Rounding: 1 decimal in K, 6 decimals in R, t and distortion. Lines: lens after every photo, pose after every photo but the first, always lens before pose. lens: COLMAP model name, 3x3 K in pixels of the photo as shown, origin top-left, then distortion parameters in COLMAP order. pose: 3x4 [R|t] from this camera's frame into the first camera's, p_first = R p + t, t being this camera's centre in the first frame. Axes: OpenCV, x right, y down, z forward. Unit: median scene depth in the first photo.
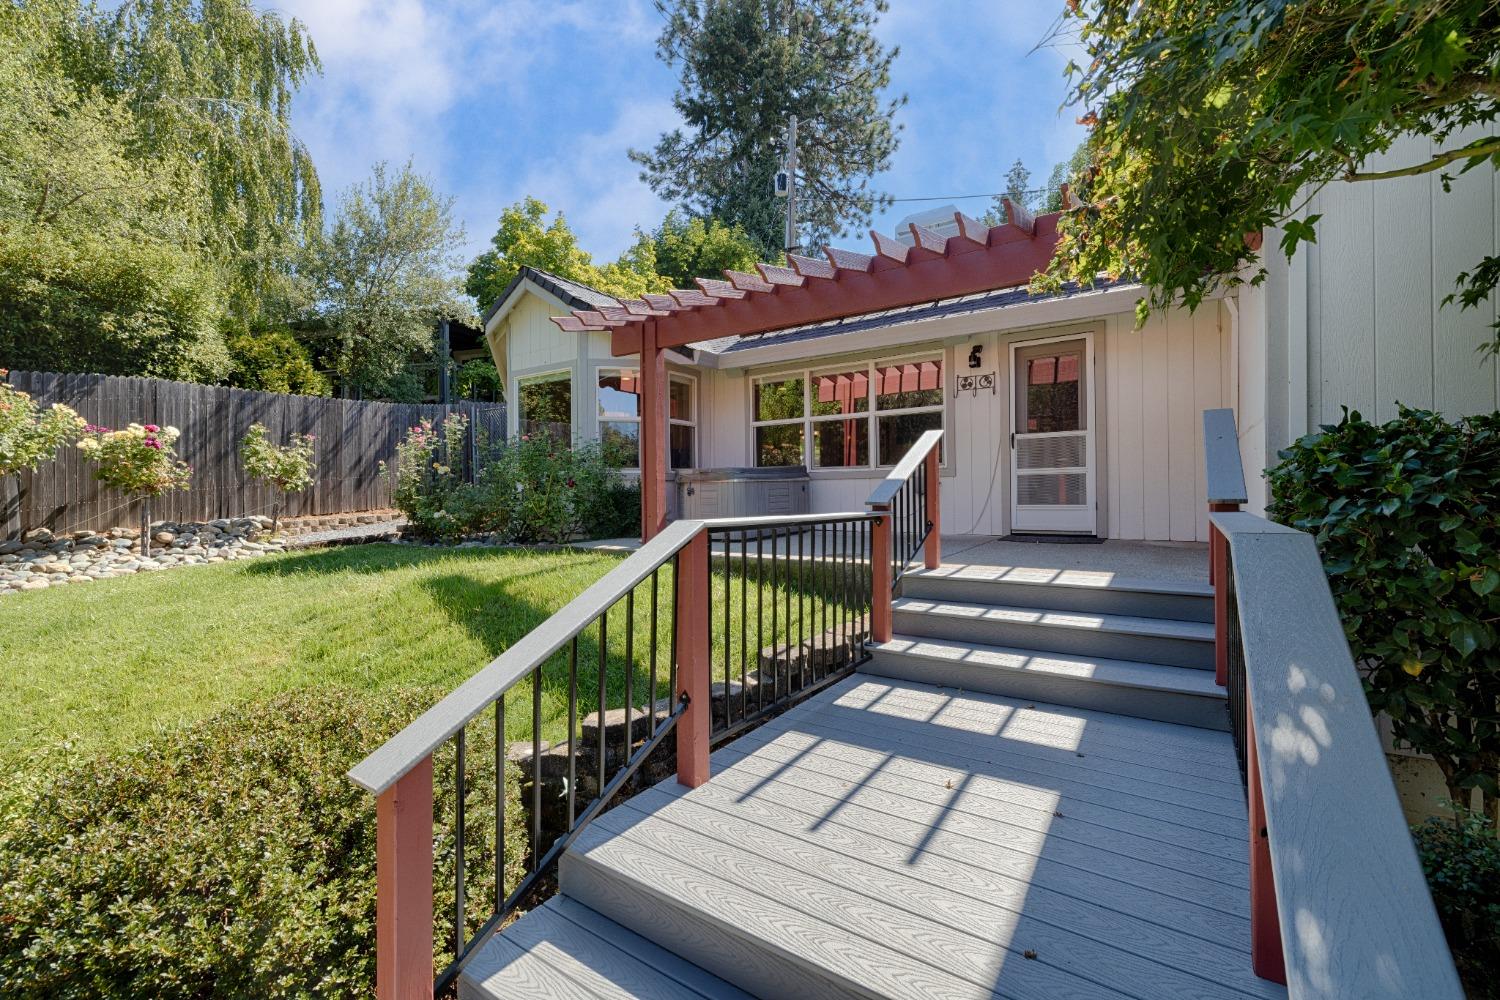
lens RADIAL K [[633.5, 0, 750.0], [0, 633.5, 500.0], [0, 0, 1]] dist [-0.000596, -0.000111]
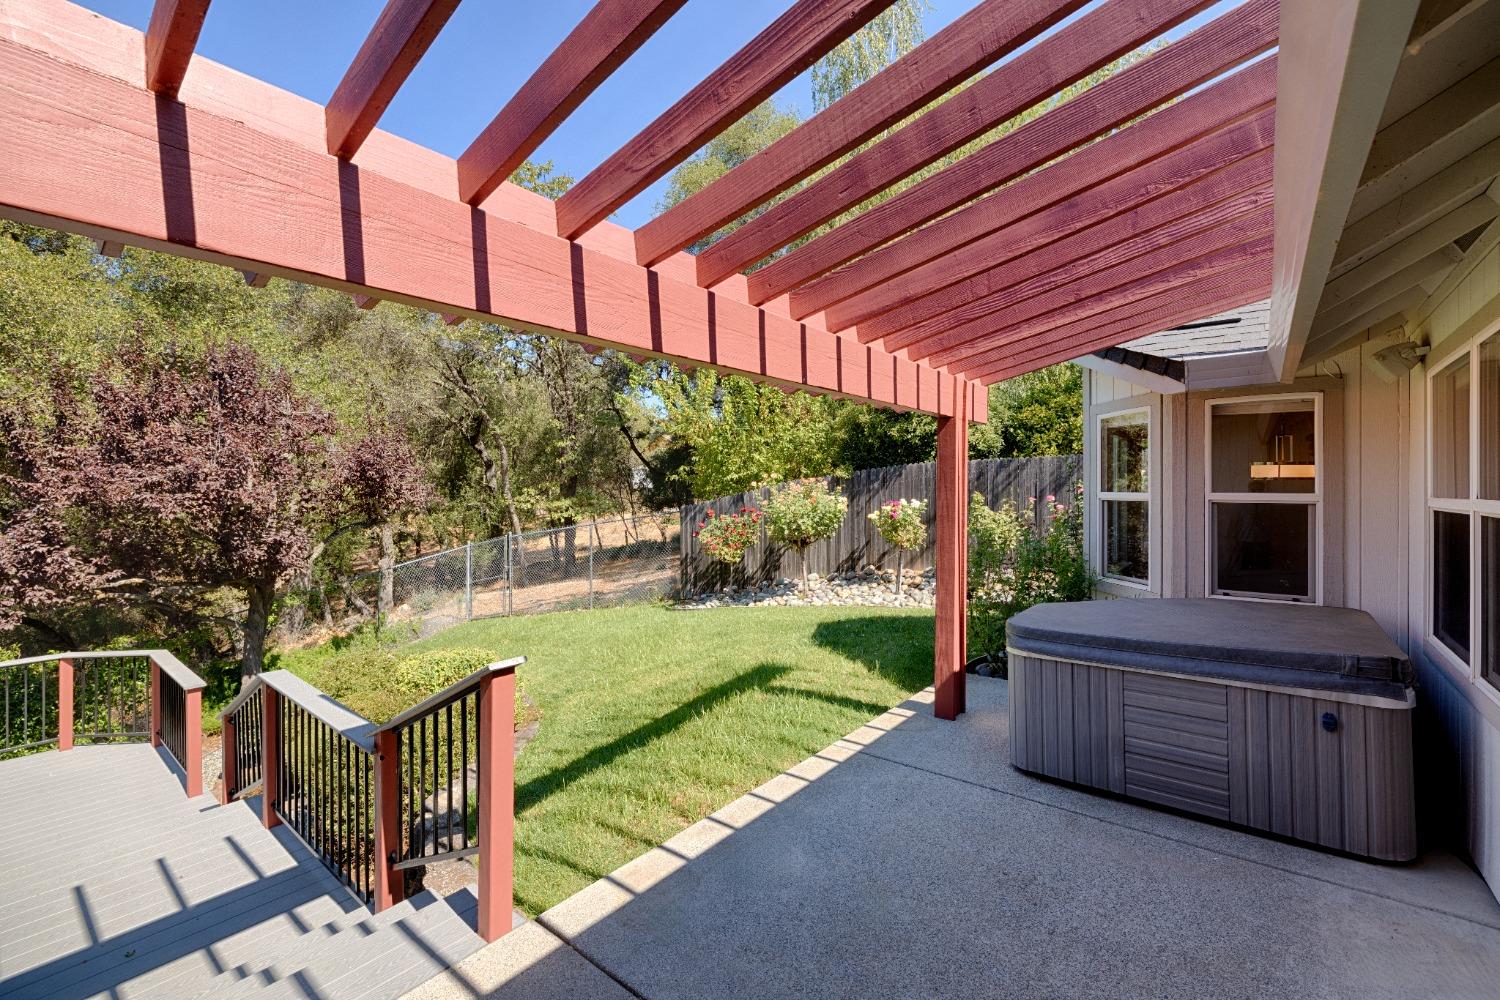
lens RADIAL K [[633.5, 0, 750.0], [0, 633.5, 500.0], [0, 0, 1]] dist [-0.000596, -0.000111]
pose [[-0.080778, 0.006915, -0.996708, 0.617069], [0.008891, 0.999941, 0.006217, -0.173014], [0.996692, -0.008359, -0.080834, 1.010054]]
